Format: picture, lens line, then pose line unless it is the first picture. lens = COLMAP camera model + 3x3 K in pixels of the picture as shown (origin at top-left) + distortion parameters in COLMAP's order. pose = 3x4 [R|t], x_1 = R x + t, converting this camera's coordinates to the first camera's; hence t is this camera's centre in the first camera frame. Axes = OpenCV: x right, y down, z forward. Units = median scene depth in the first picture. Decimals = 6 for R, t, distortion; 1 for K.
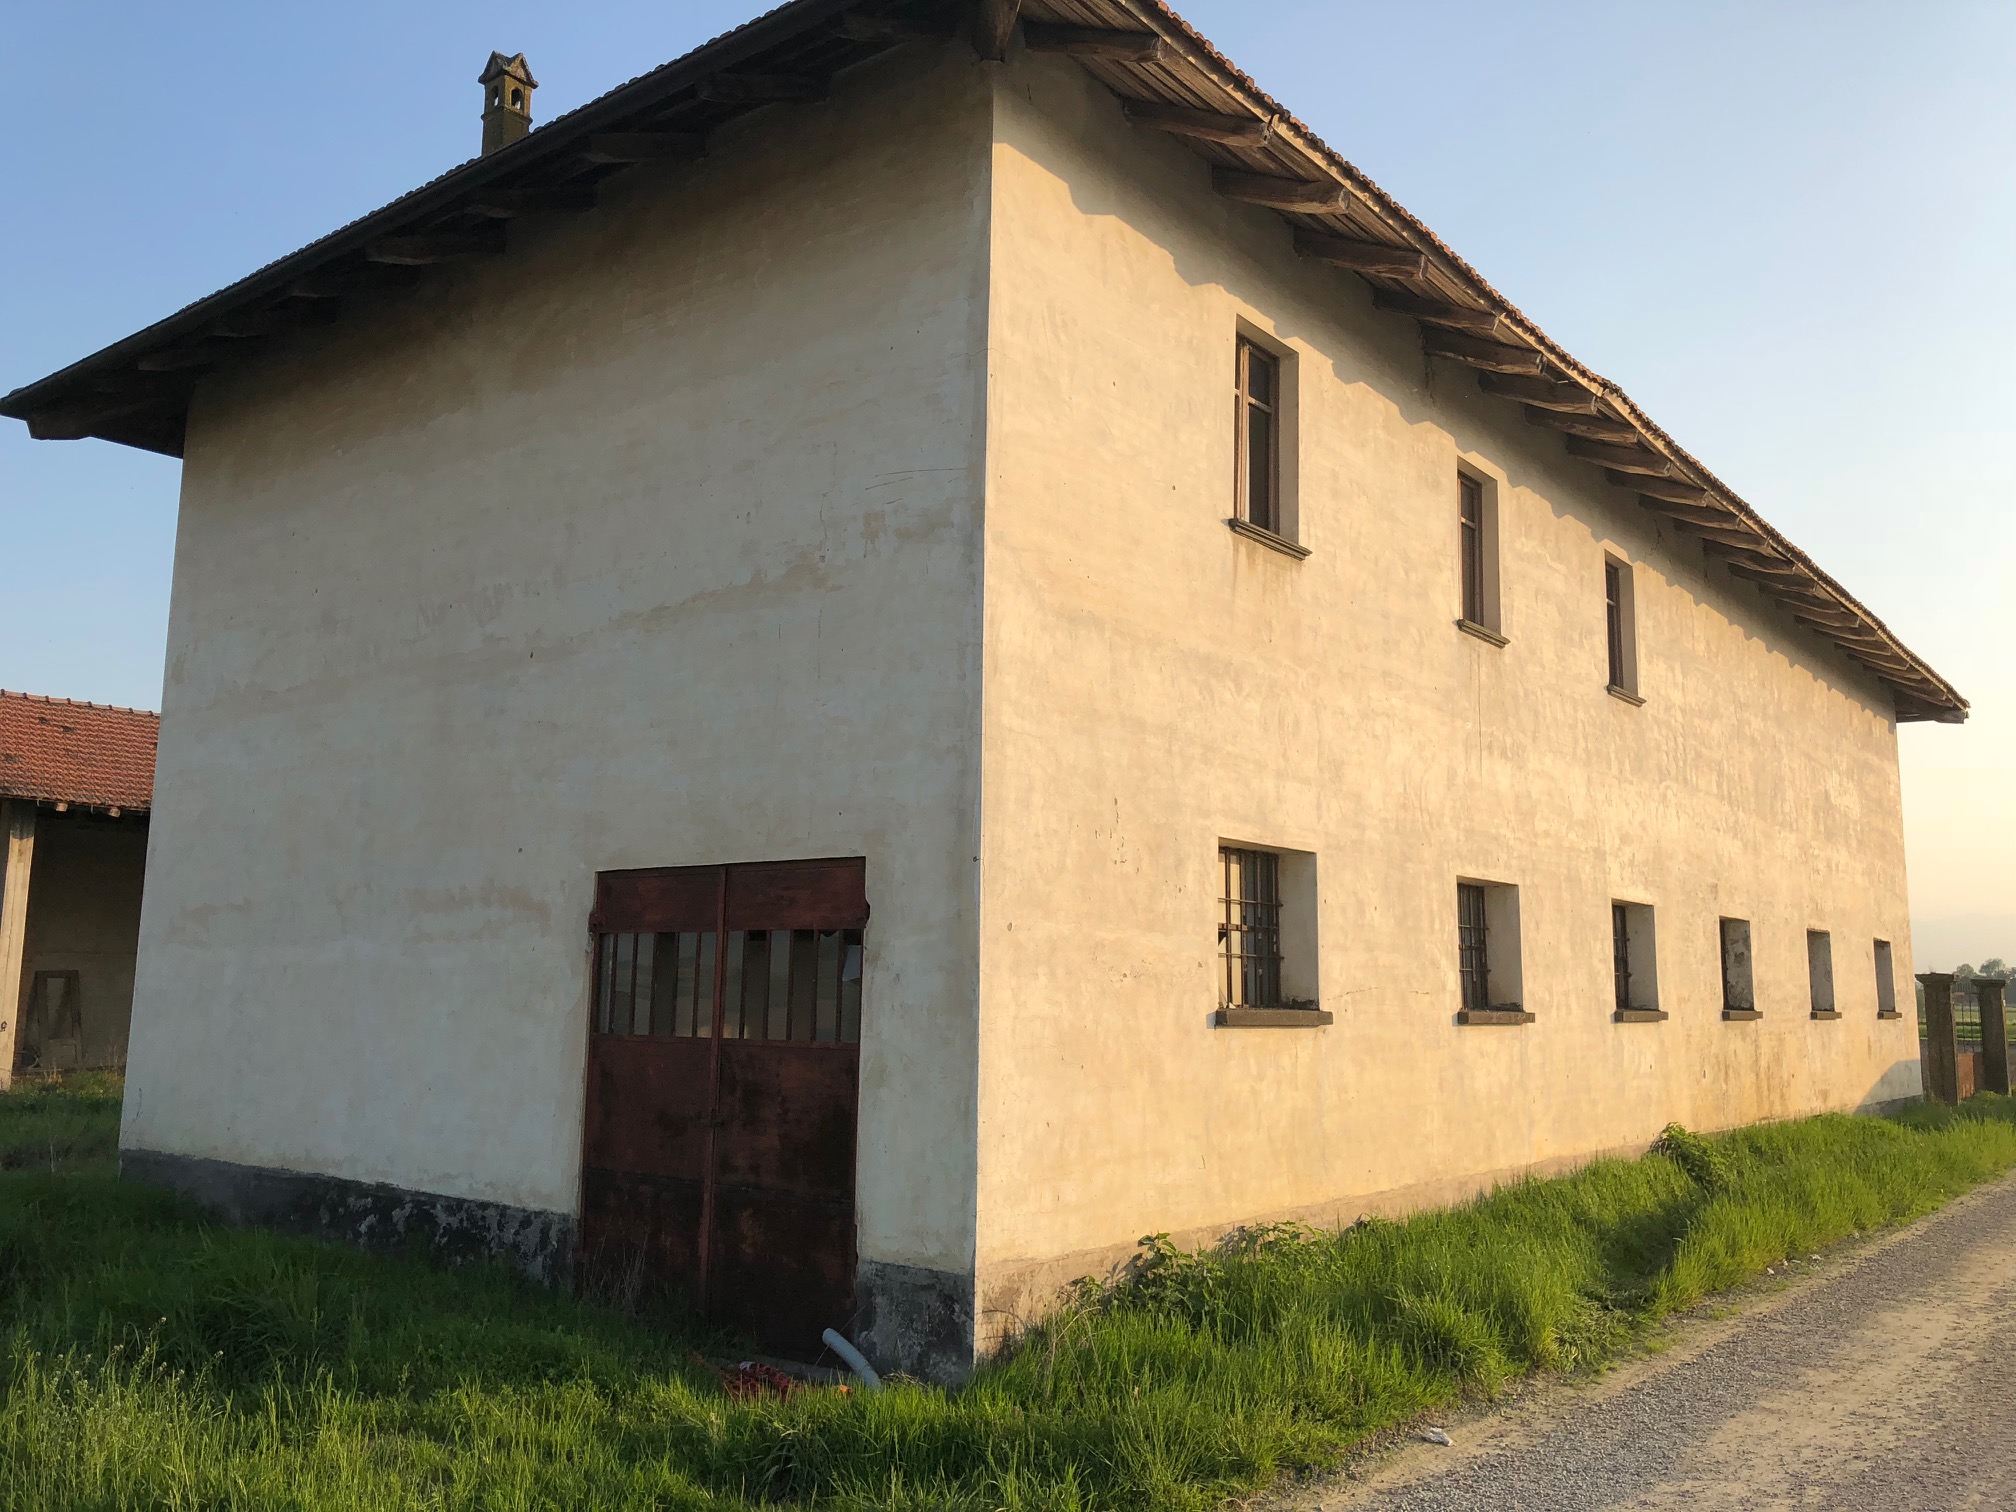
lens RADIAL K [[1576.1, 0, 1008.0], [0, 1576.1, 756.0], [0, 0, 1]] dist [0.050935, -0.098590]
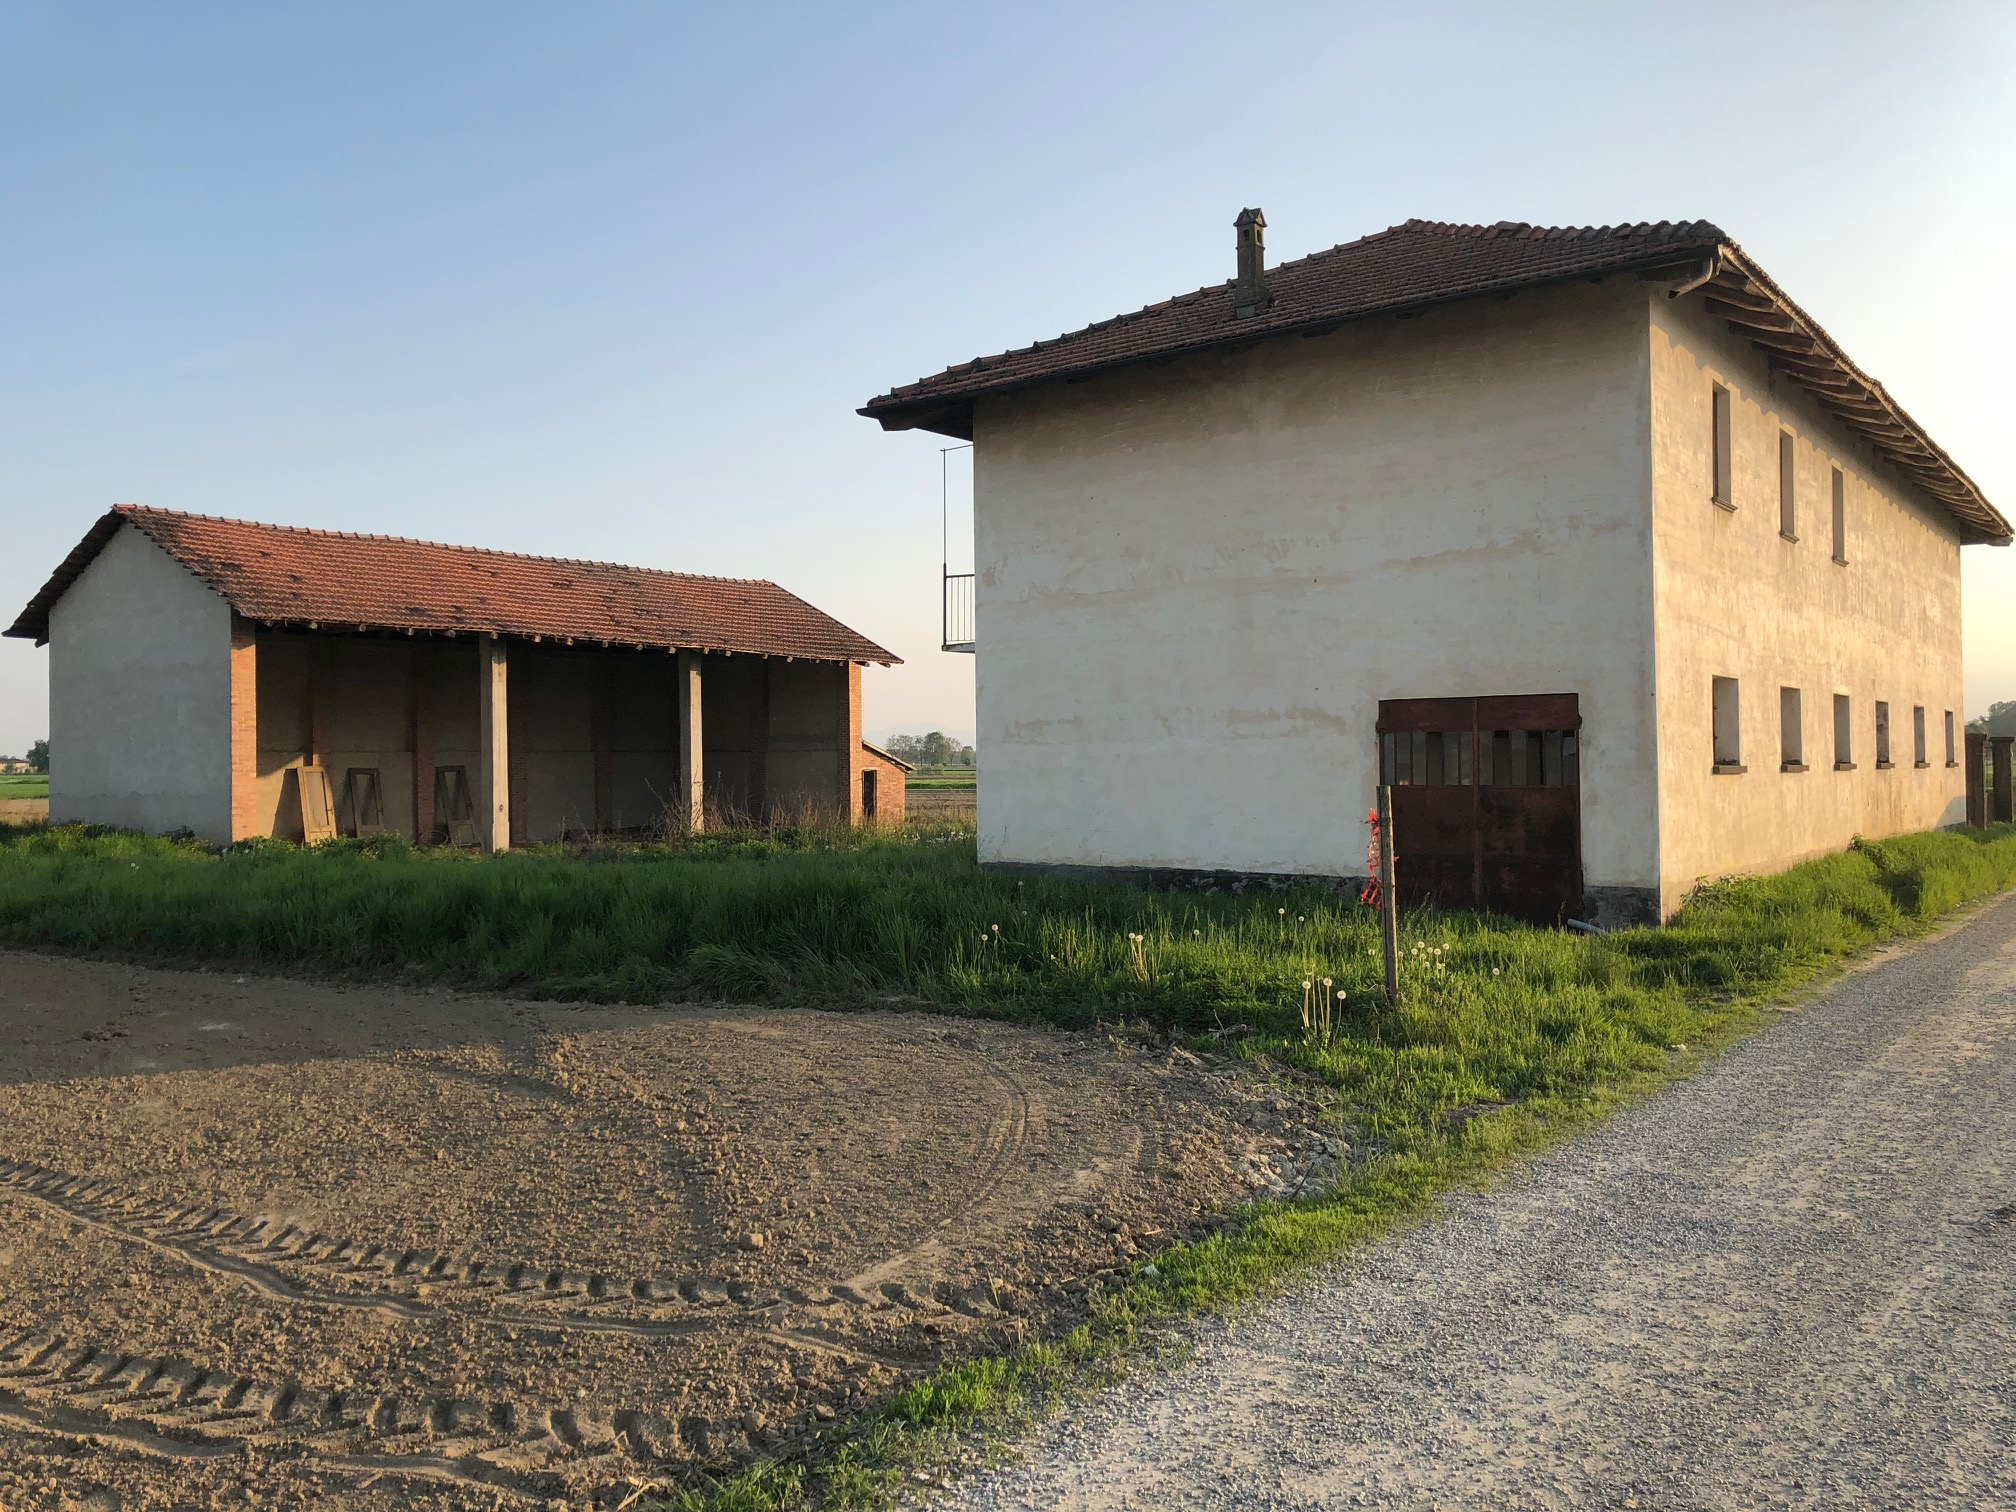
lens RADIAL K [[1516.6, 0, 1008.0], [0, 1516.6, 756.0], [0, 0, 1]] dist [0.042451, -0.075607]
pose [[0.999701, -0.022816, 0.008833, -0.638700], [0.021360, 0.989972, 0.139642, -0.109417], [-0.011931, -0.139412, 0.990163, -0.703524]]
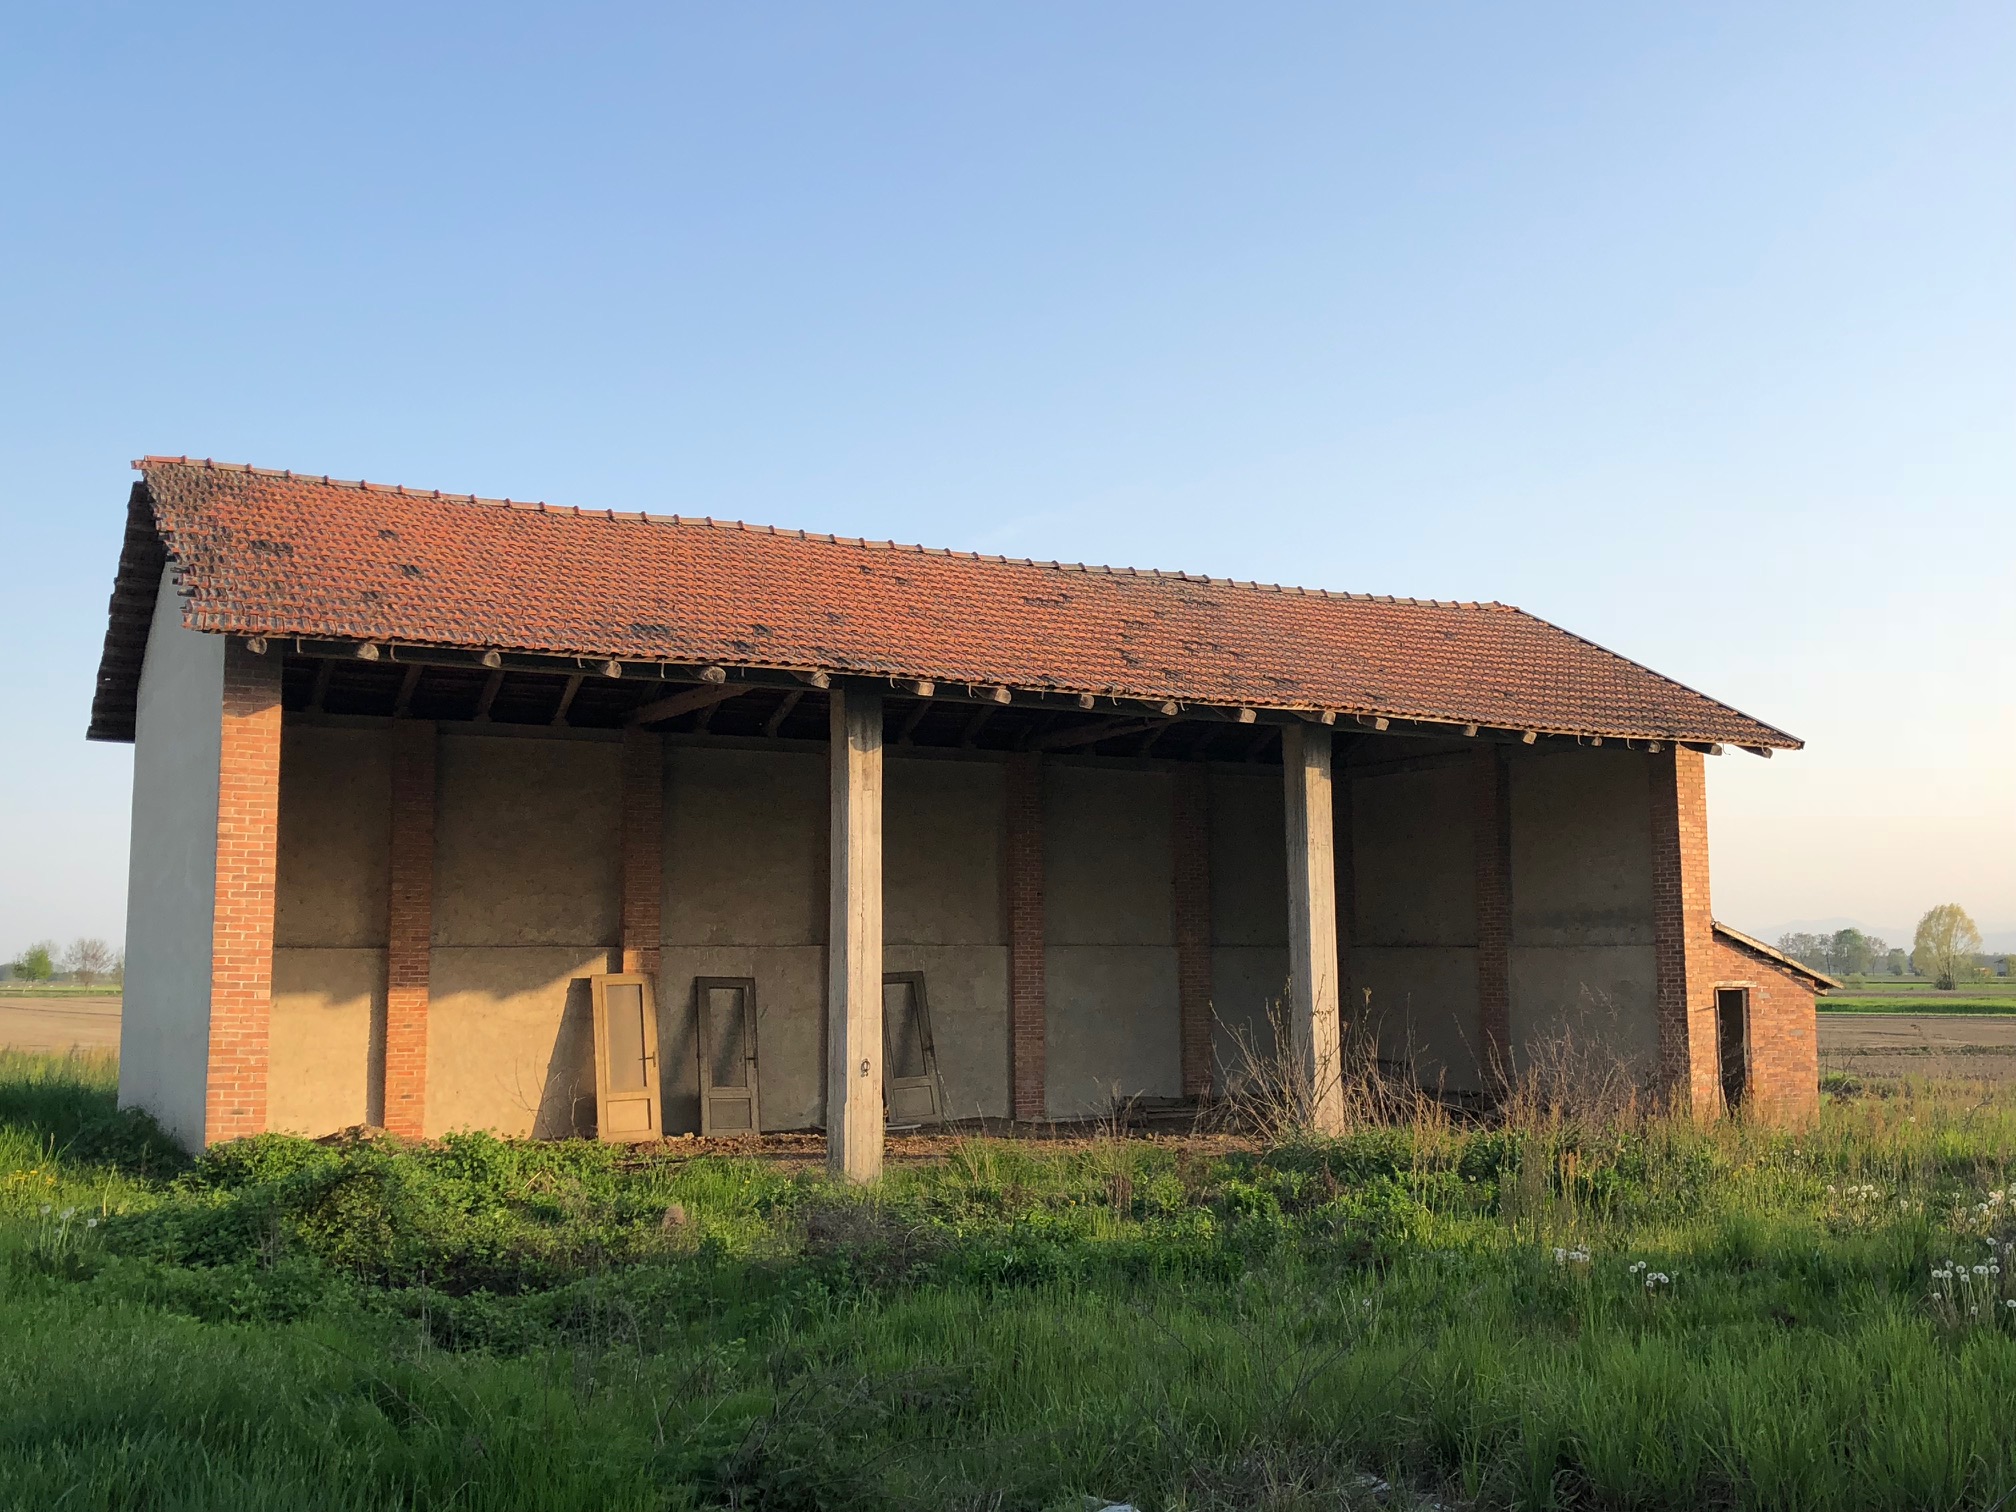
lens RADIAL K [[2004.3, 0, 1013.3], [0, 2004.3, 711.8], [0, 0, 1]] dist [0.020208, 0.002404]
pose [[0.908109, -0.072556, -0.412399, -0.752656], [0.077299, 0.996994, -0.005195, 0.132097], [0.411537, -0.027160, 0.910988, 0.975979]]
